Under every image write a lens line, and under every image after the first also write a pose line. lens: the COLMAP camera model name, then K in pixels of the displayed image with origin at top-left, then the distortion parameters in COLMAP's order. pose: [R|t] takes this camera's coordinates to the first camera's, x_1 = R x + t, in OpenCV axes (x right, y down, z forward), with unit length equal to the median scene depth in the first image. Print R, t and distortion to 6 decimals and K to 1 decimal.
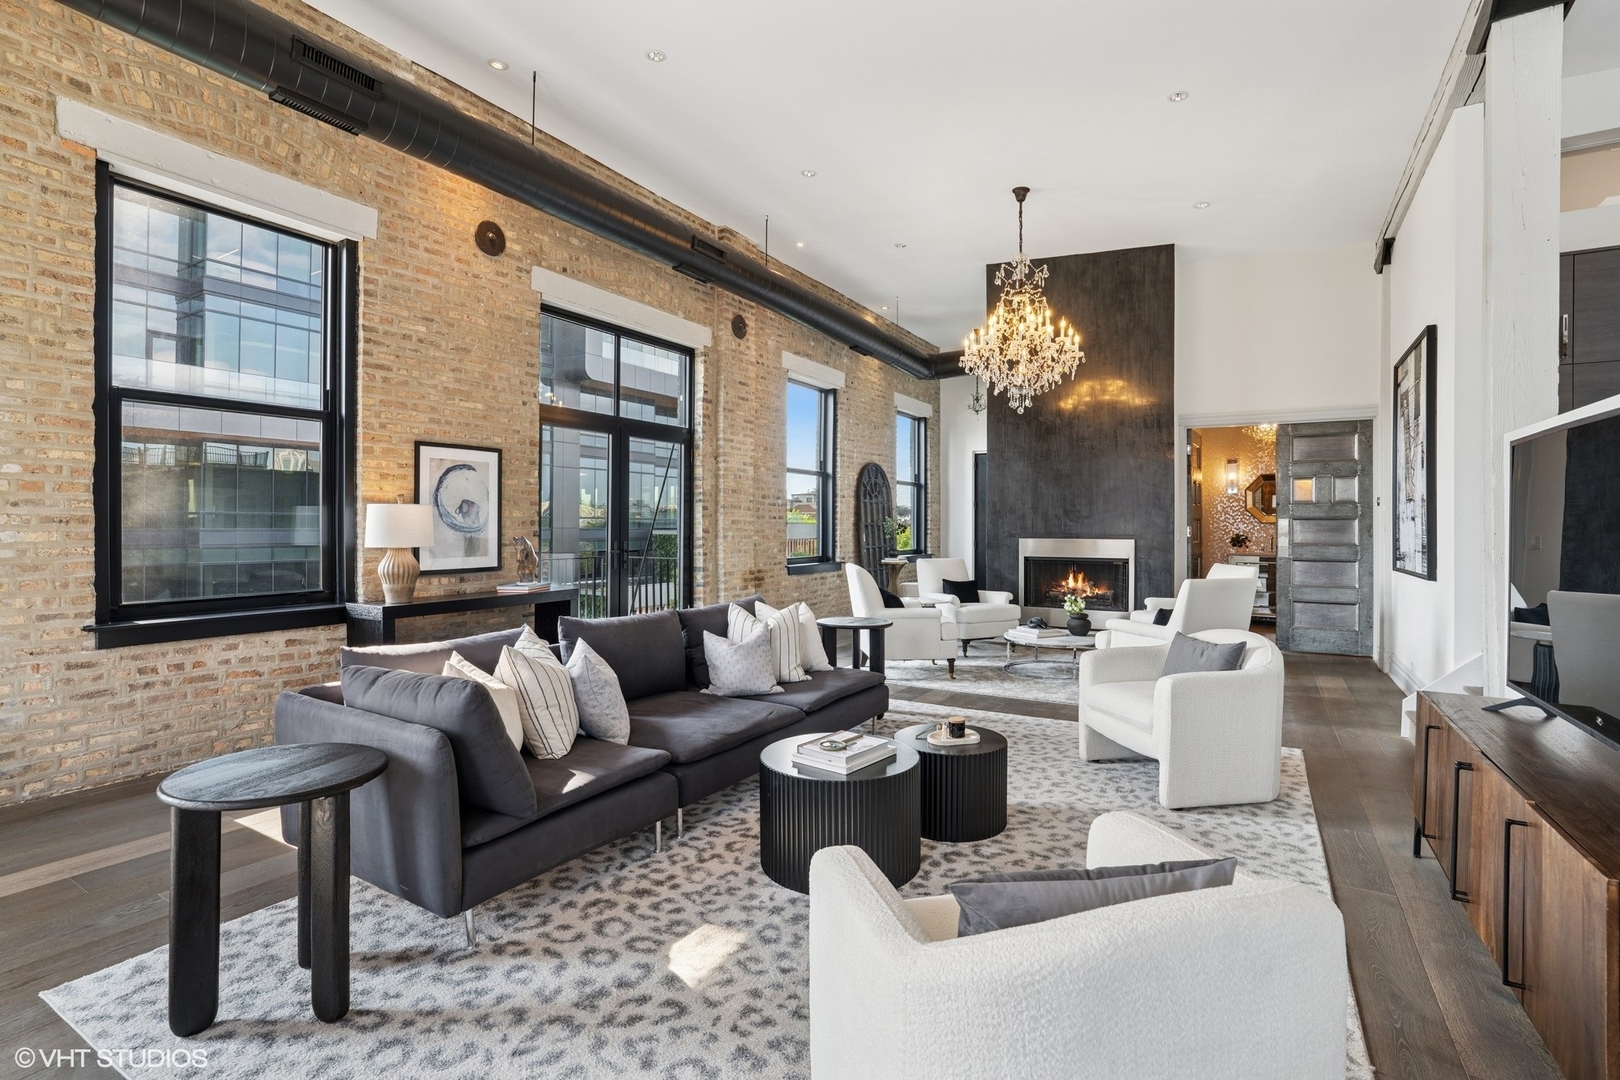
lens RADIAL K [[755.0, 0, 810.9], [0, 755.0, 536.1], [0, 0, 1]] dist [-0.029859, 0.009293]
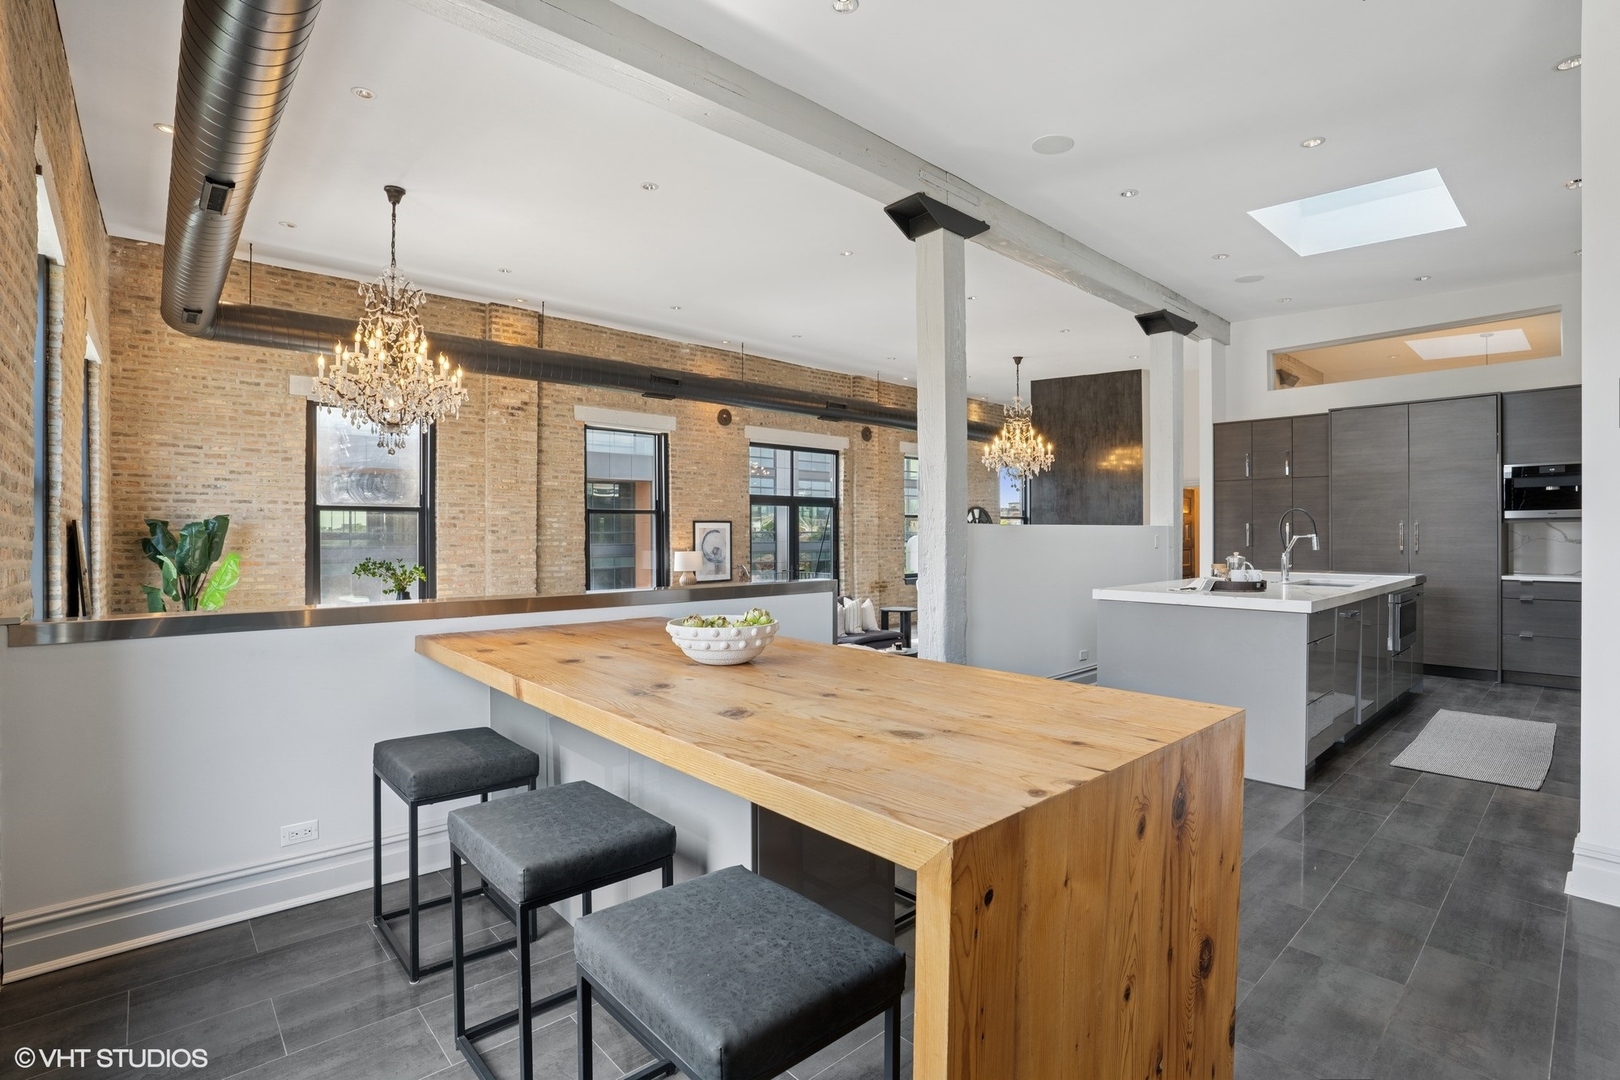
lens RADIAL K [[755.0, 0, 809.5], [0, 755.0, 541.1], [0, 0, 1]] dist [-0.029859, 0.009293]
pose [[0.954579, -0.006320, -0.297891, 0.320145], [0.005600, 0.999979, -0.003273, -0.044724], [0.297905, 0.001456, 0.954594, -0.714604]]
